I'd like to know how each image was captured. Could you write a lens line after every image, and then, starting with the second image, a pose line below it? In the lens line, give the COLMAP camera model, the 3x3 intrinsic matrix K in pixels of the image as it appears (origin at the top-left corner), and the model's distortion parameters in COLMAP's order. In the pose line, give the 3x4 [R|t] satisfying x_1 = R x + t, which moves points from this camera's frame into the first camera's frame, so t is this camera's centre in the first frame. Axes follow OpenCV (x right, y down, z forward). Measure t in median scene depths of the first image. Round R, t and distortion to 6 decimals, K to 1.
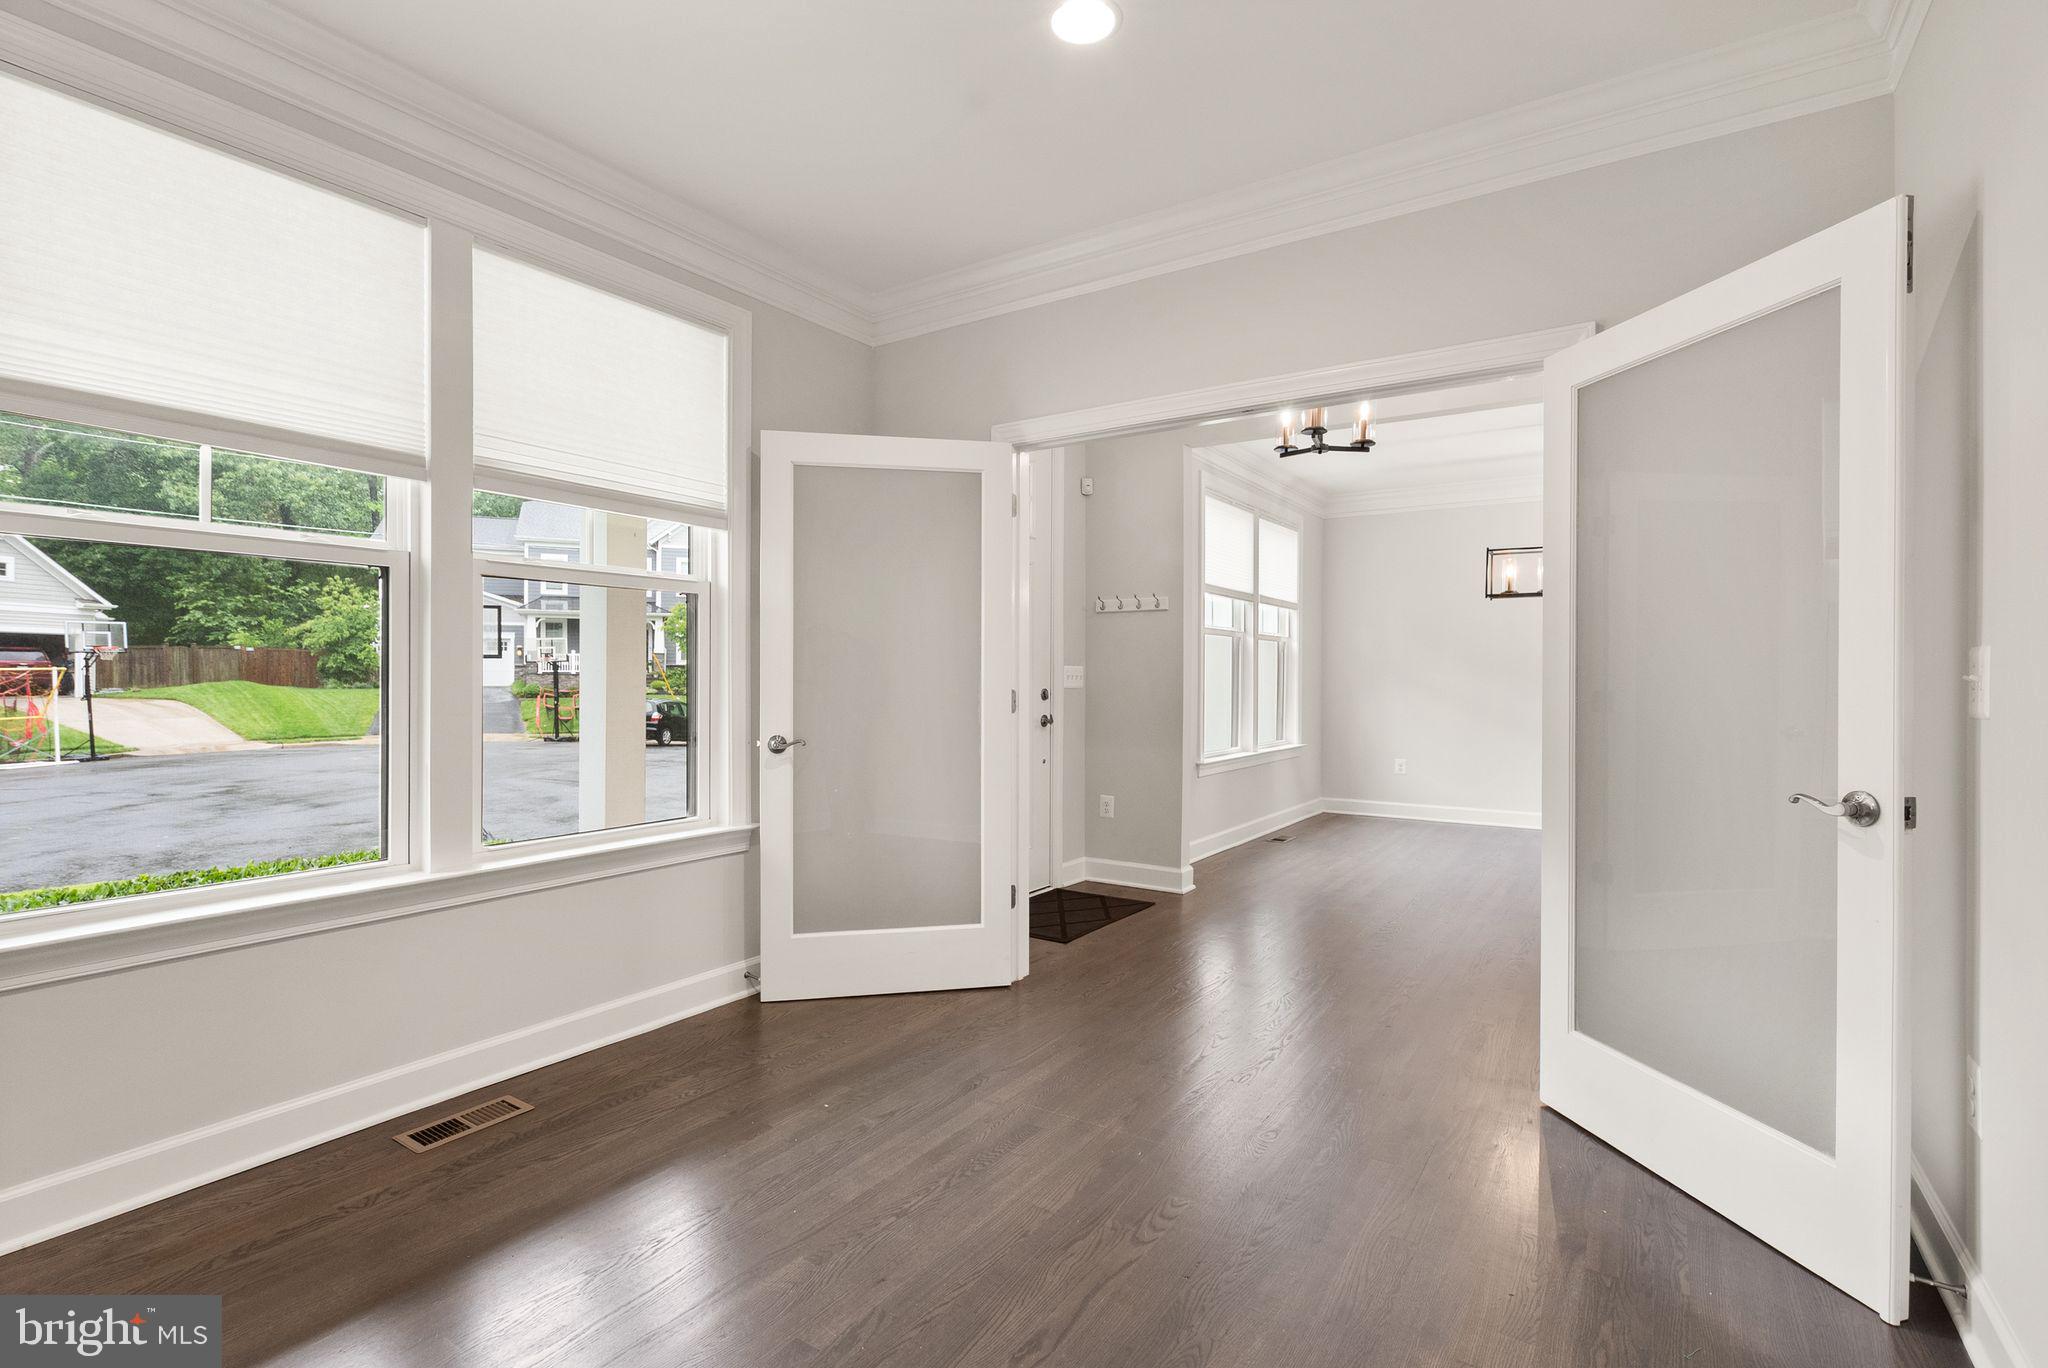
lens RADIAL K [[949.5, 0, 1024.8], [0, 949.5, 681.5], [0, 0, 1]] dist [0.002044, -0.000908]
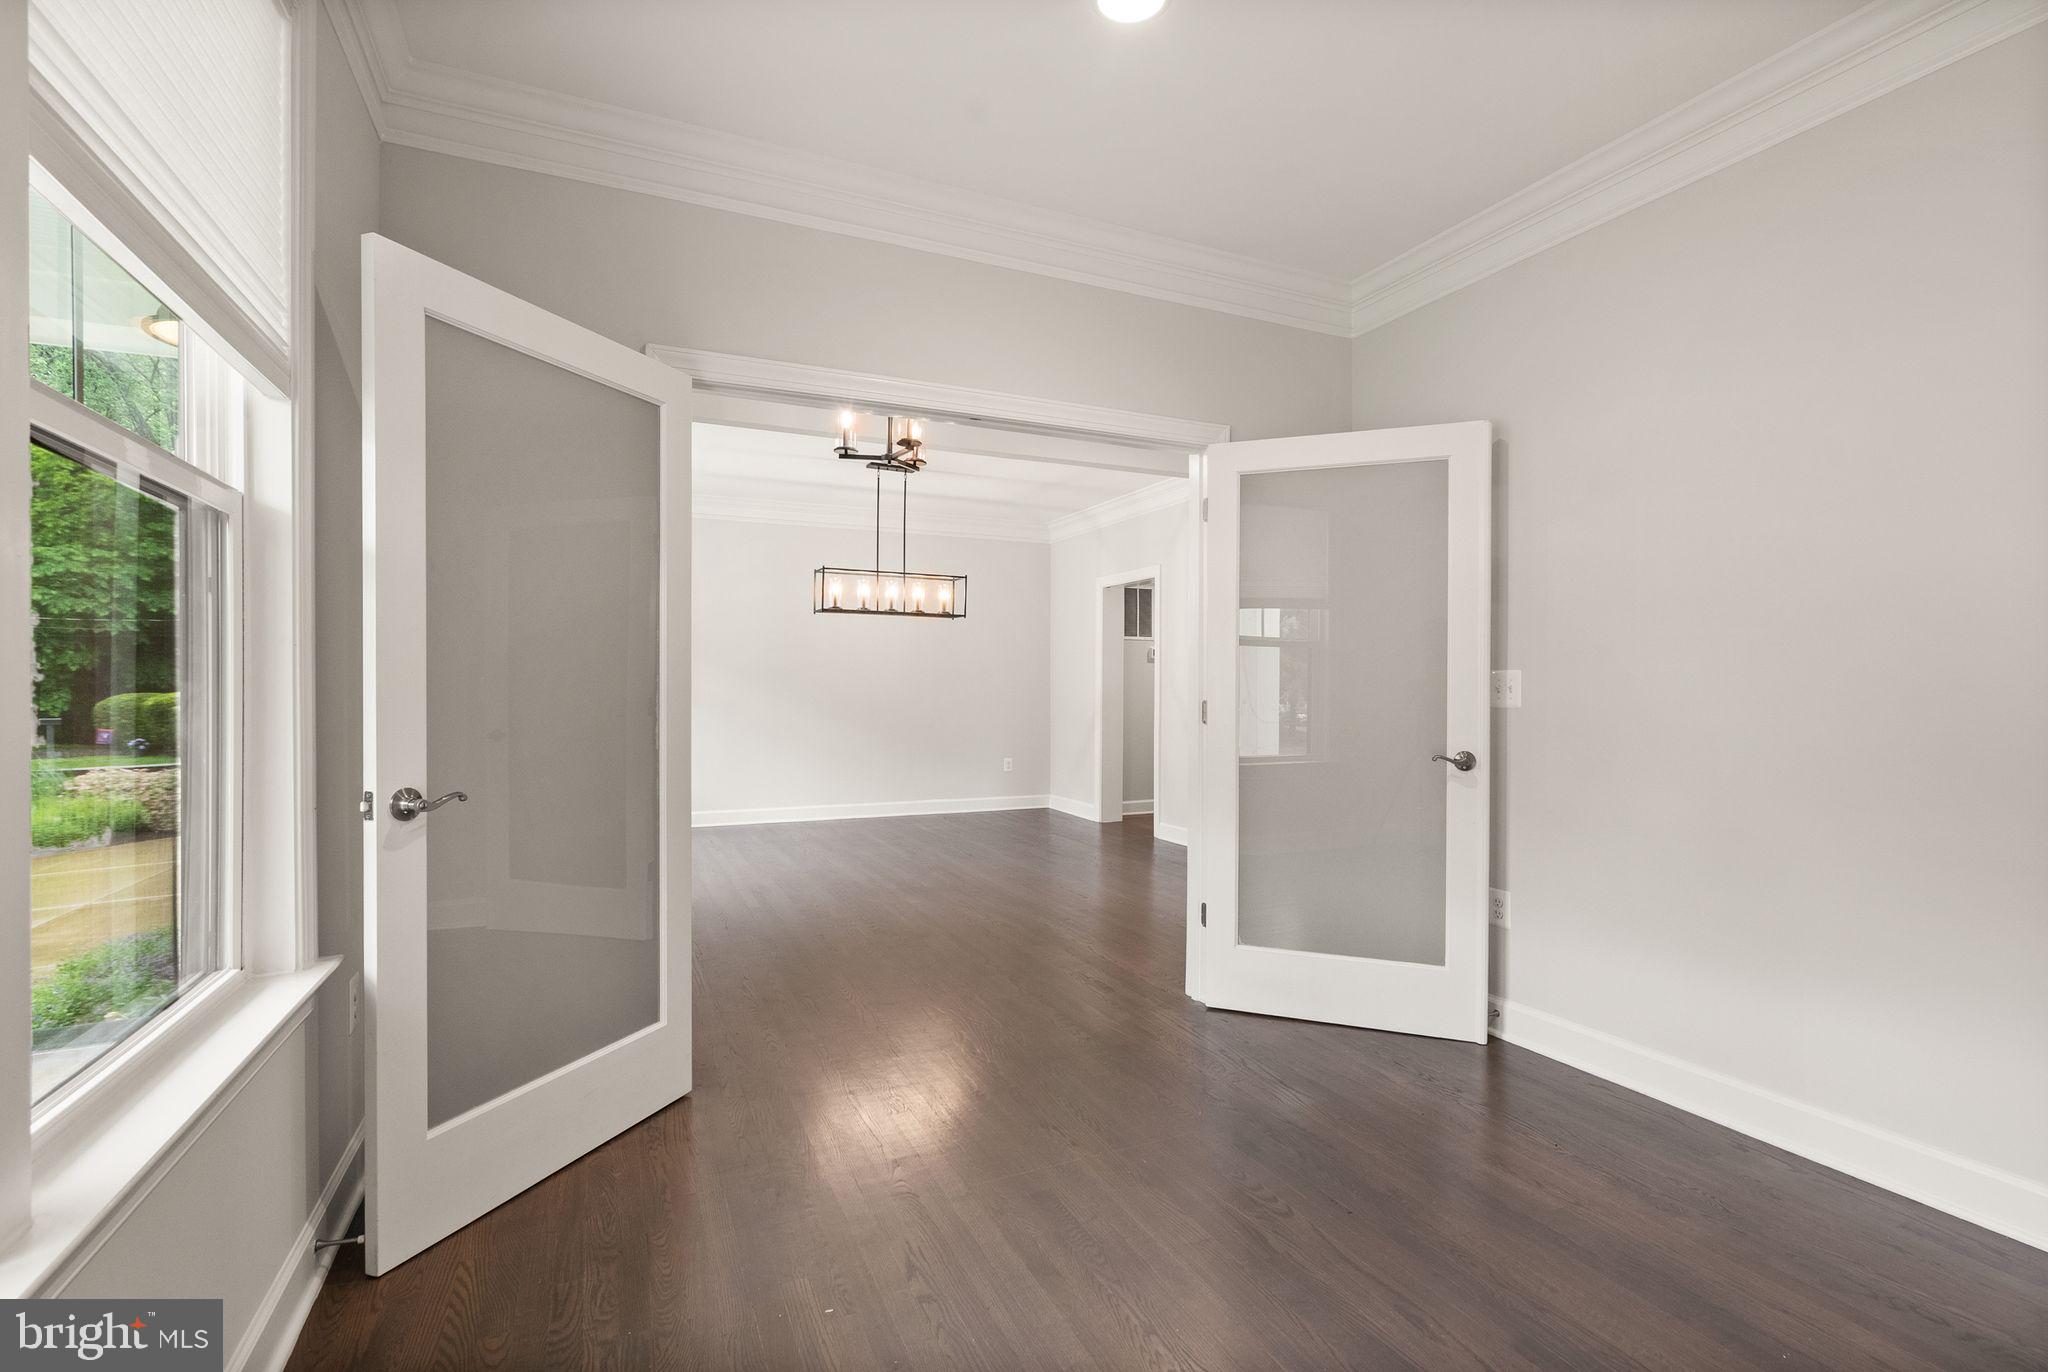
lens RADIAL K [[949.5, 0, 1025.0], [0, 949.5, 688.7], [0, 0, 1]] dist [0.002044, -0.000908]
pose [[0.536250, -0.002406, 0.844056, -0.541834], [0.002064, 0.999997, 0.001539, -0.001889], [-0.844057, 0.000917, 0.536253, 0.390632]]
